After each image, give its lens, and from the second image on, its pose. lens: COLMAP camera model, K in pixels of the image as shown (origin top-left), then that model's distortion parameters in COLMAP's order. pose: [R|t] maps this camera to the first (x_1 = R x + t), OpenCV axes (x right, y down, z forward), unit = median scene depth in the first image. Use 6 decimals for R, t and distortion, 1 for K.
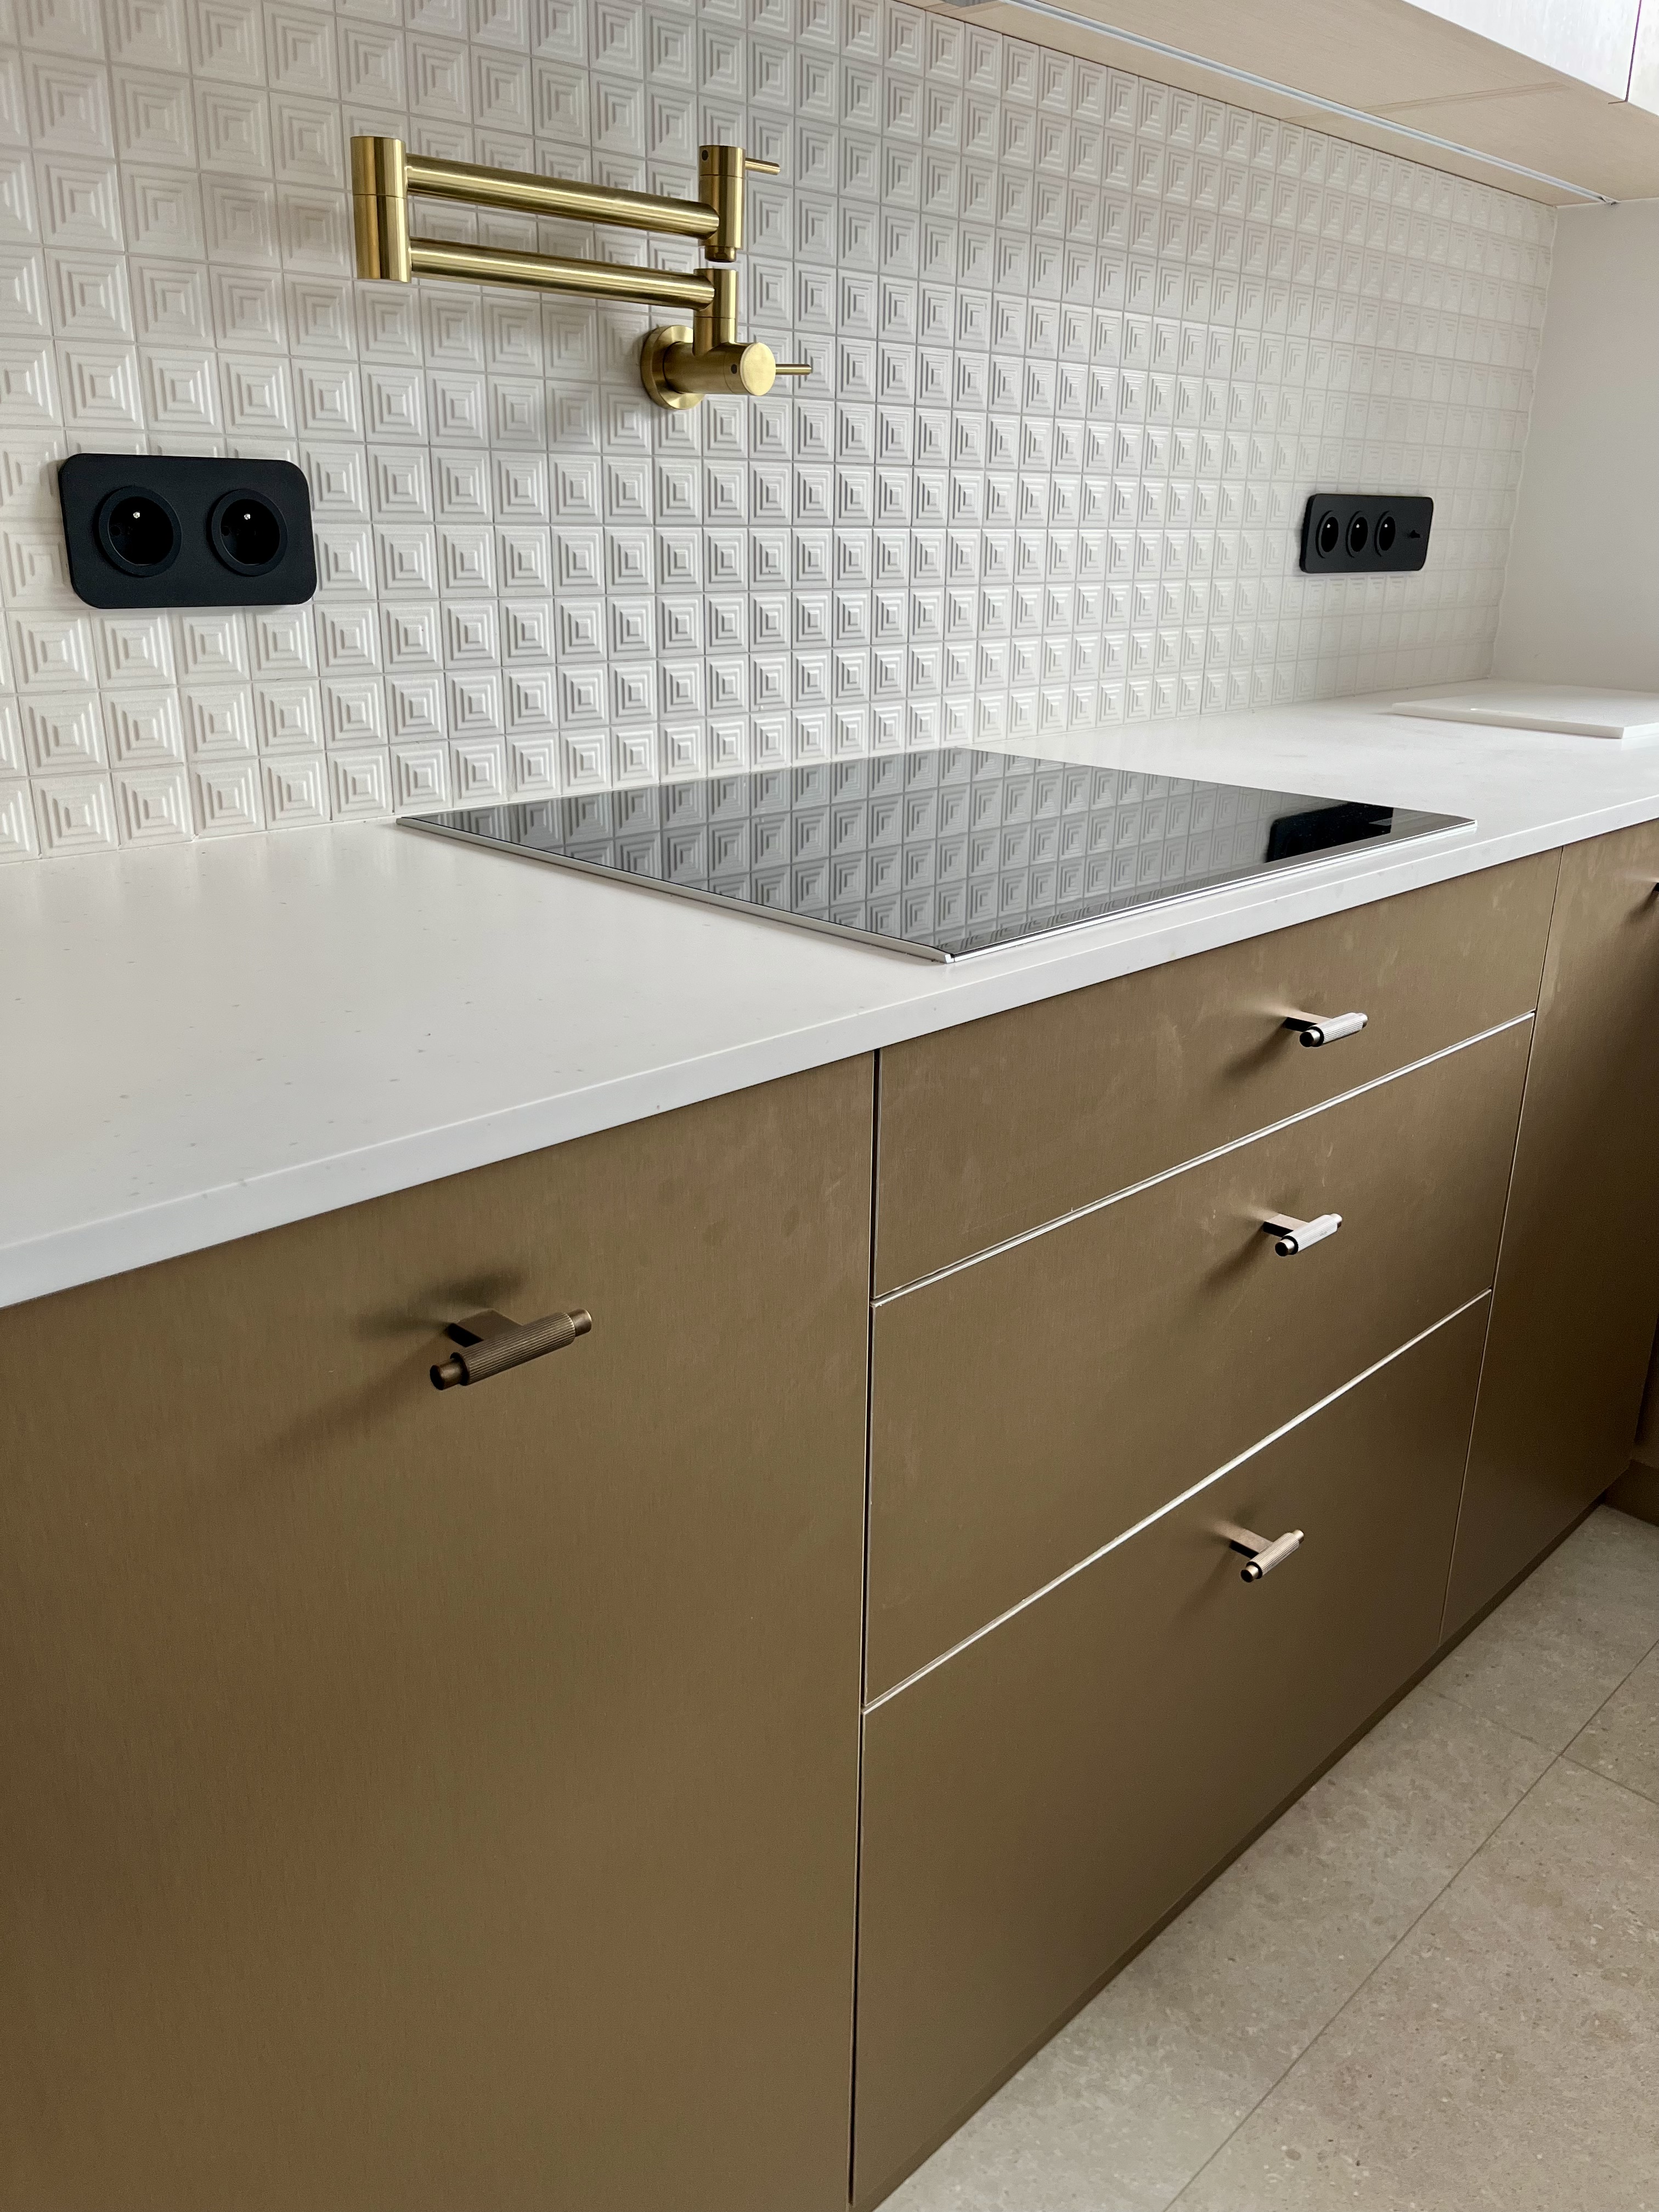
lens RADIAL K [[1677.0, 0, 834.8], [0, 1677.0, 1105.7], [0, 0, 1]] dist [0.015136, -0.036522]
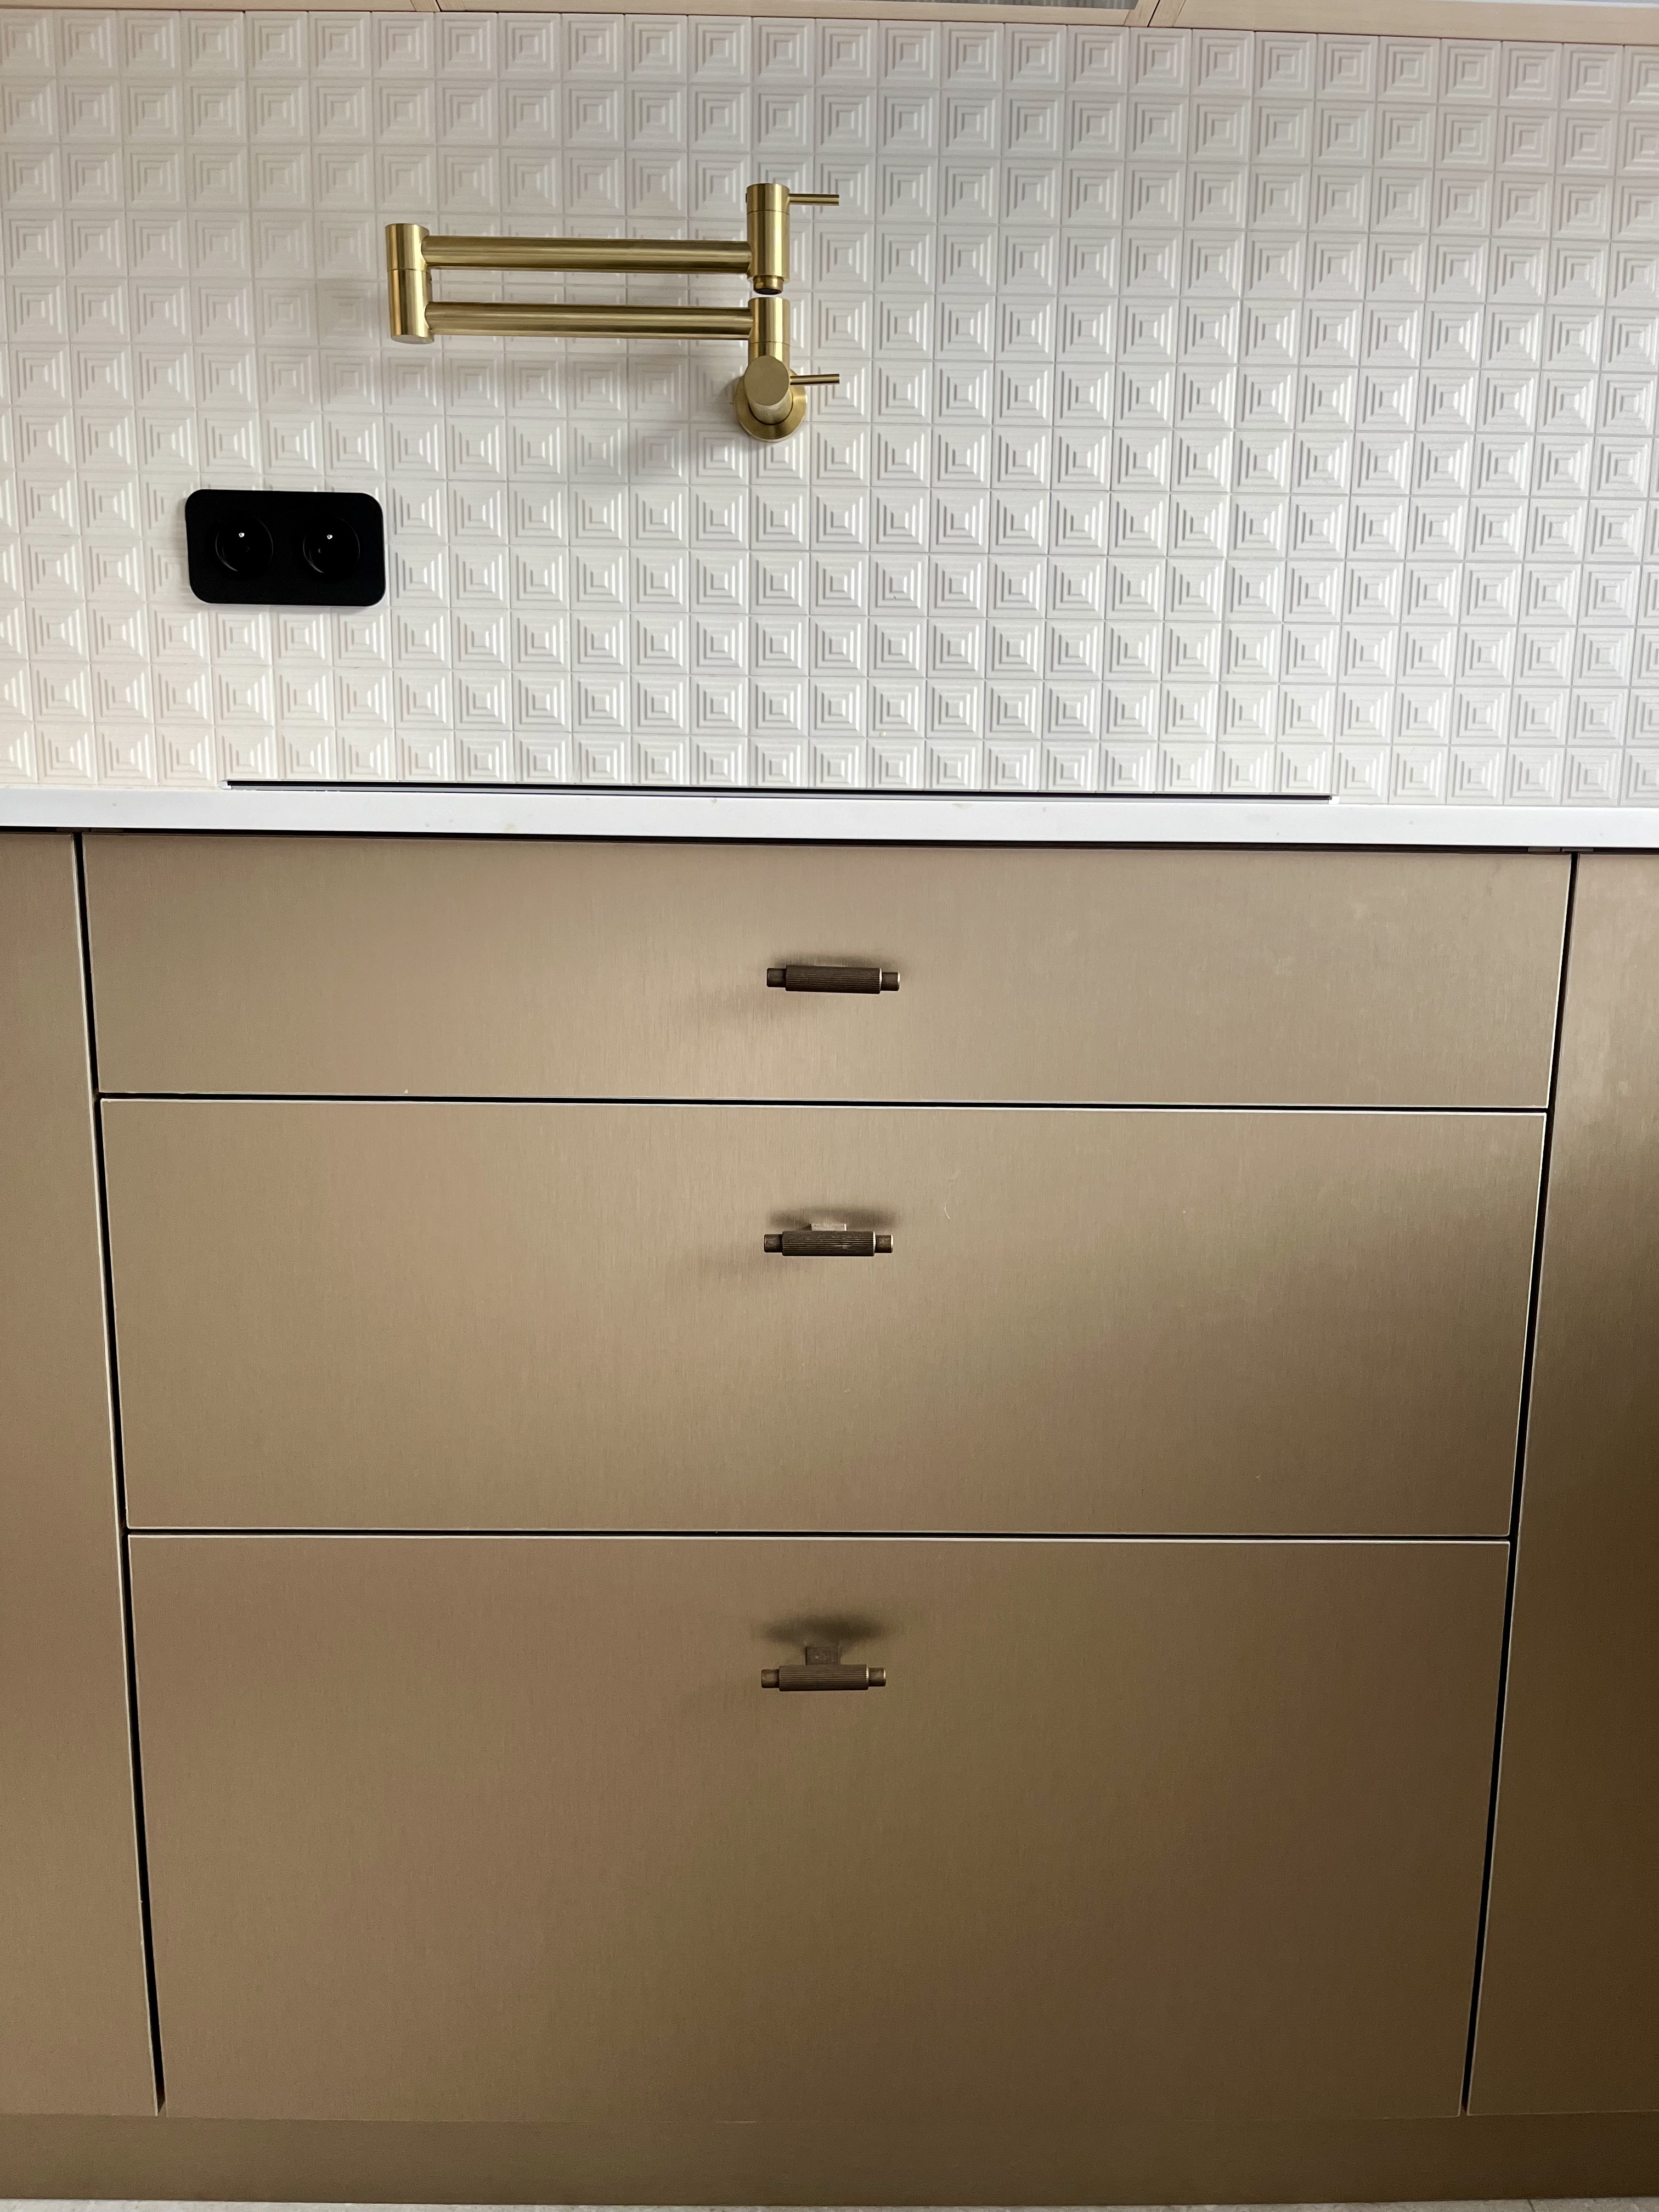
lens RADIAL K [[1677.0, 0, 833.6], [0, 1677.0, 1115.5], [0, 0, 1]] dist [0.015136, -0.036522]
pose [[0.687219, 0.163529, -0.707805, 0.811697], [-0.254251, 0.966853, -0.023478, 0.006385], [0.680504, 0.196095, 0.706018, 0.404767]]
